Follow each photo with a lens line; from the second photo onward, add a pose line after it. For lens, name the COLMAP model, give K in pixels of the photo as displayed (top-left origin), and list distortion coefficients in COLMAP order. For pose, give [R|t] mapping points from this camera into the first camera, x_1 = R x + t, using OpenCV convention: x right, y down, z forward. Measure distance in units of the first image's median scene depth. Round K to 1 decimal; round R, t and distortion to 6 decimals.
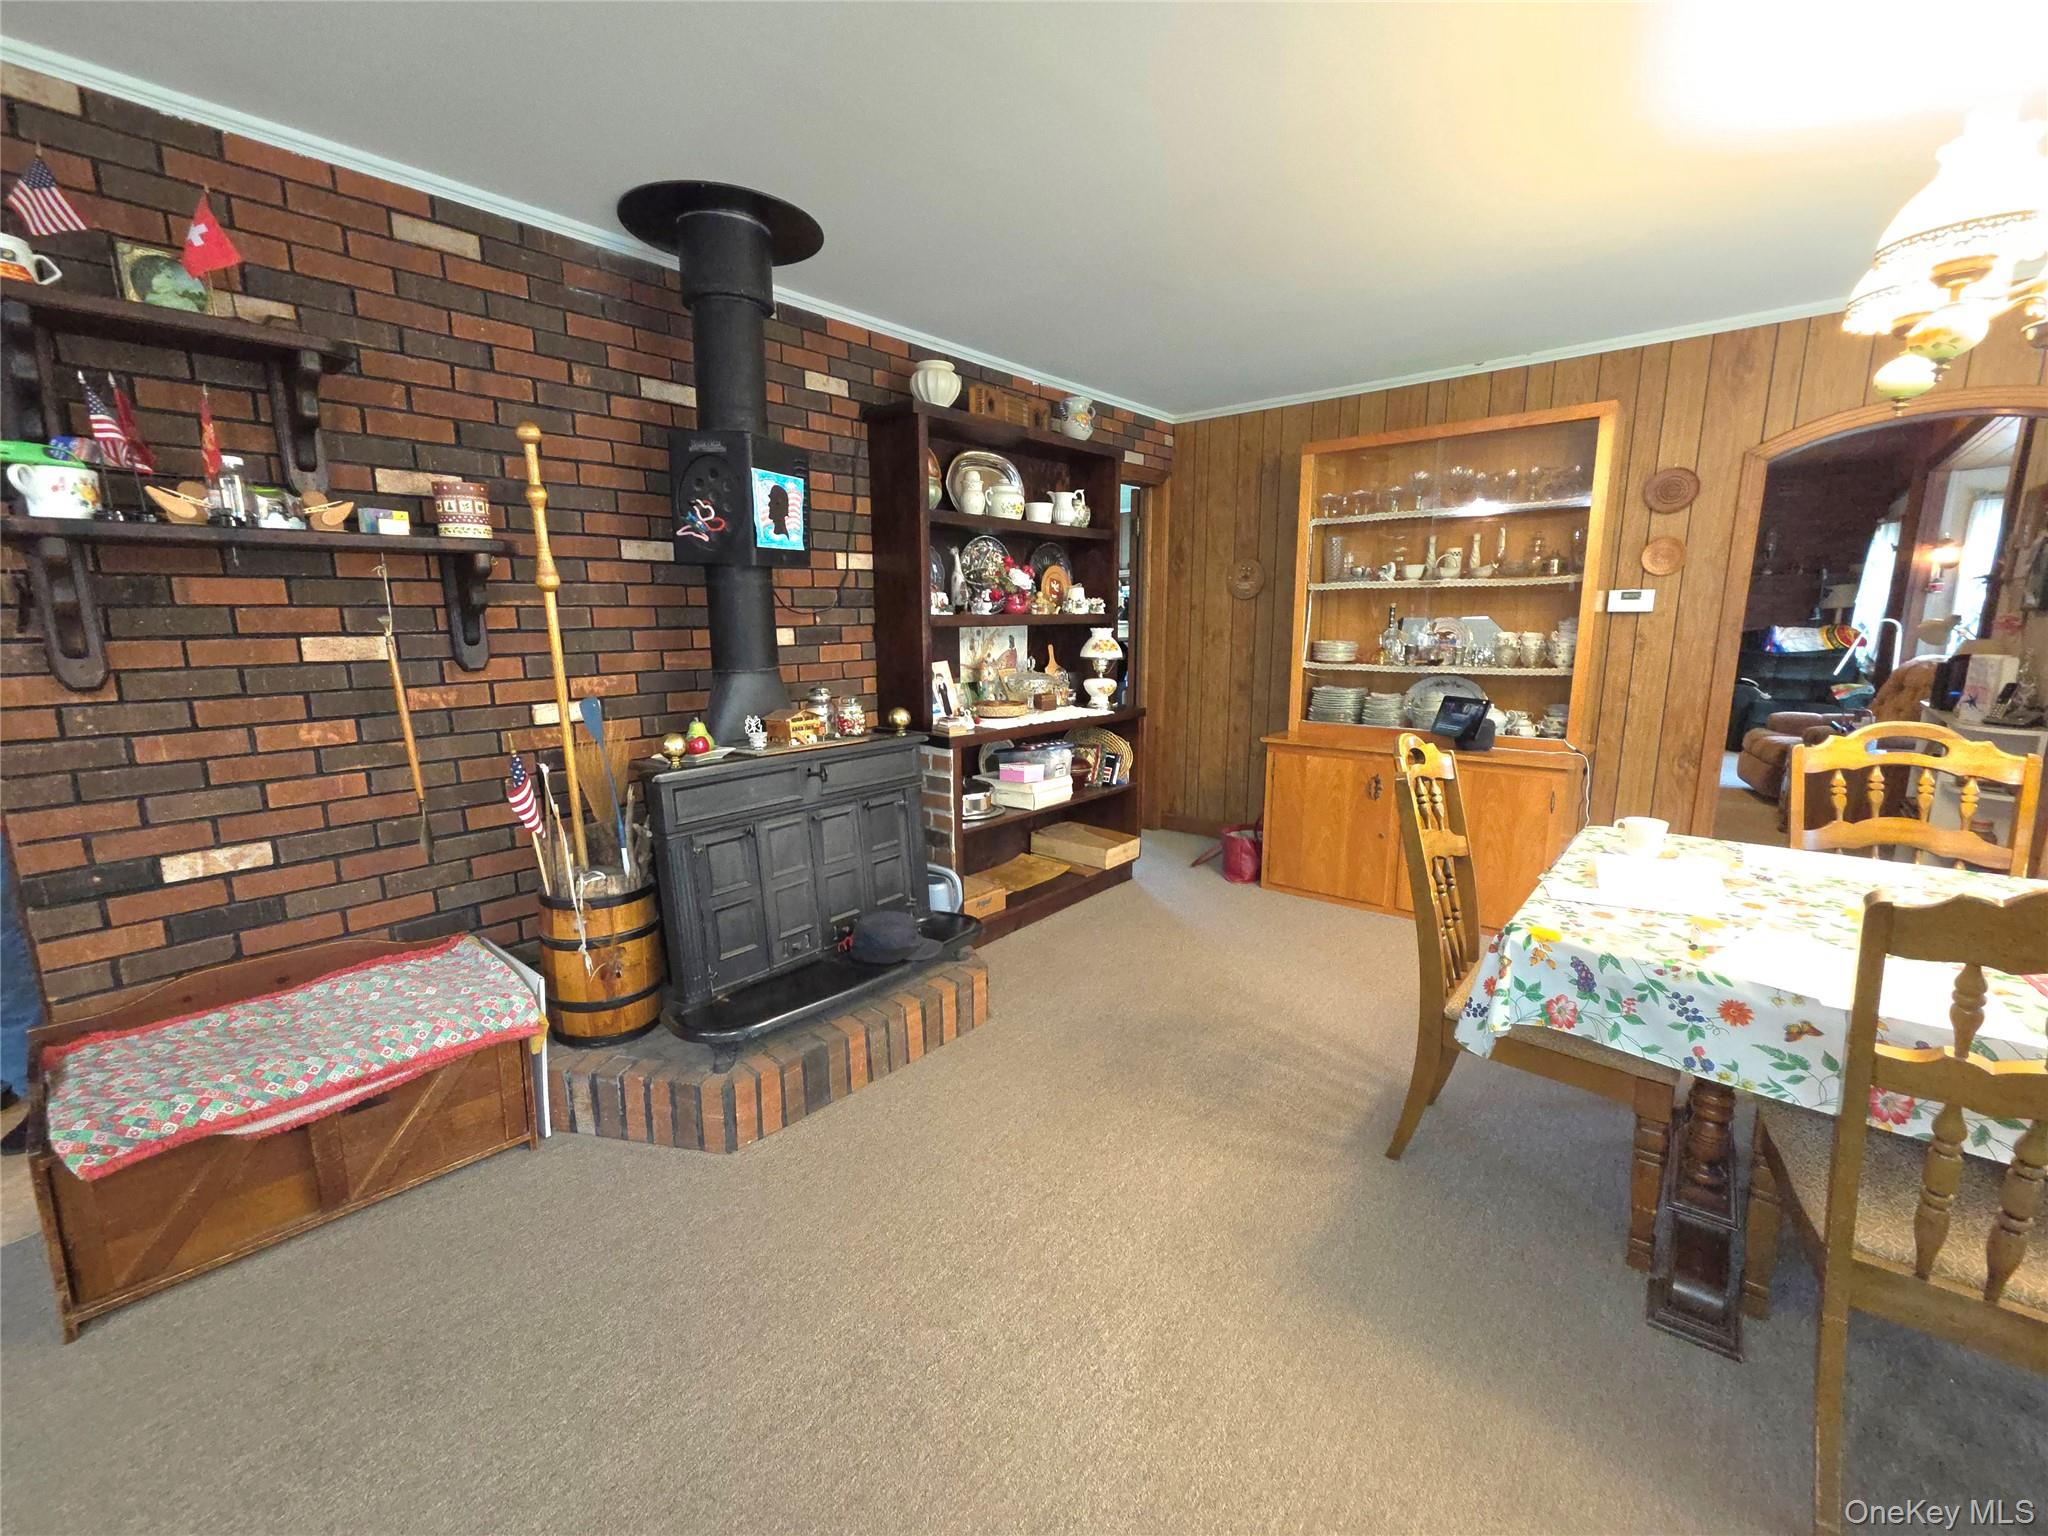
lens RADIAL K [[839.0, 0, 1021.9], [0, 839.0, 771.0], [0, 0, 1]] dist [-0.000500, 0.000021]
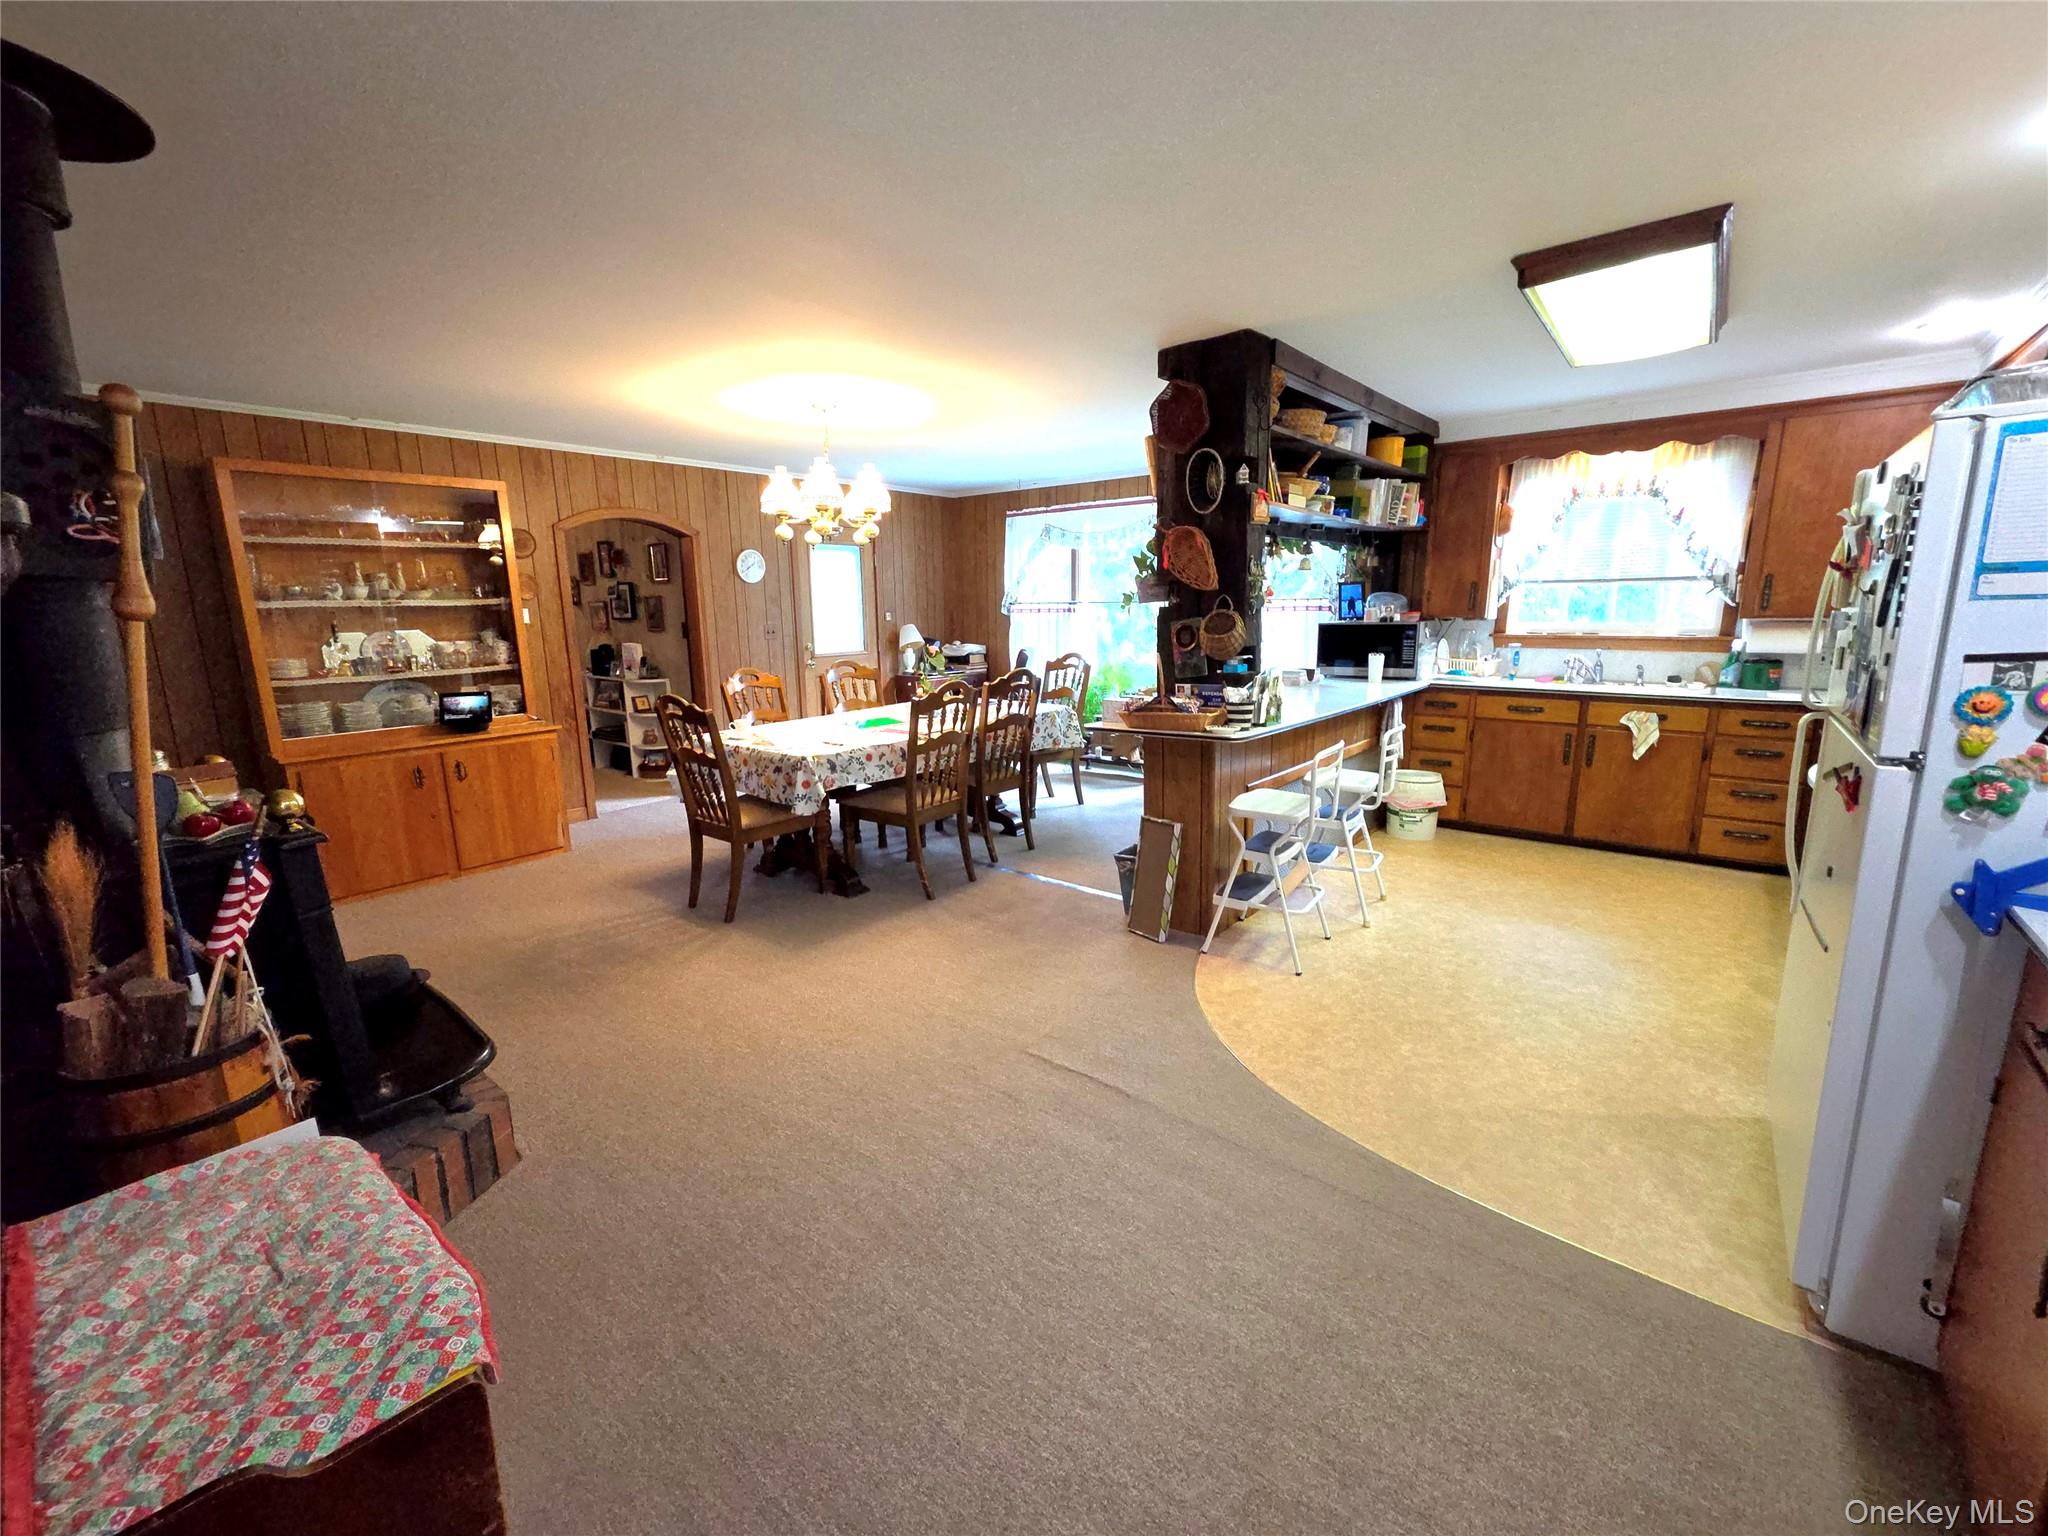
lens RADIAL K [[839.0, 0, 1020.4], [0, 839.0, 763.7], [0, 0, 1]] dist [-0.000500, 0.000021]
pose [[-0.020405, -0.182550, 0.982985, -0.933096], [0.202835, 0.961987, 0.182862, -0.054168], [-0.979000, 0.203115, 0.017398, 0.201854]]
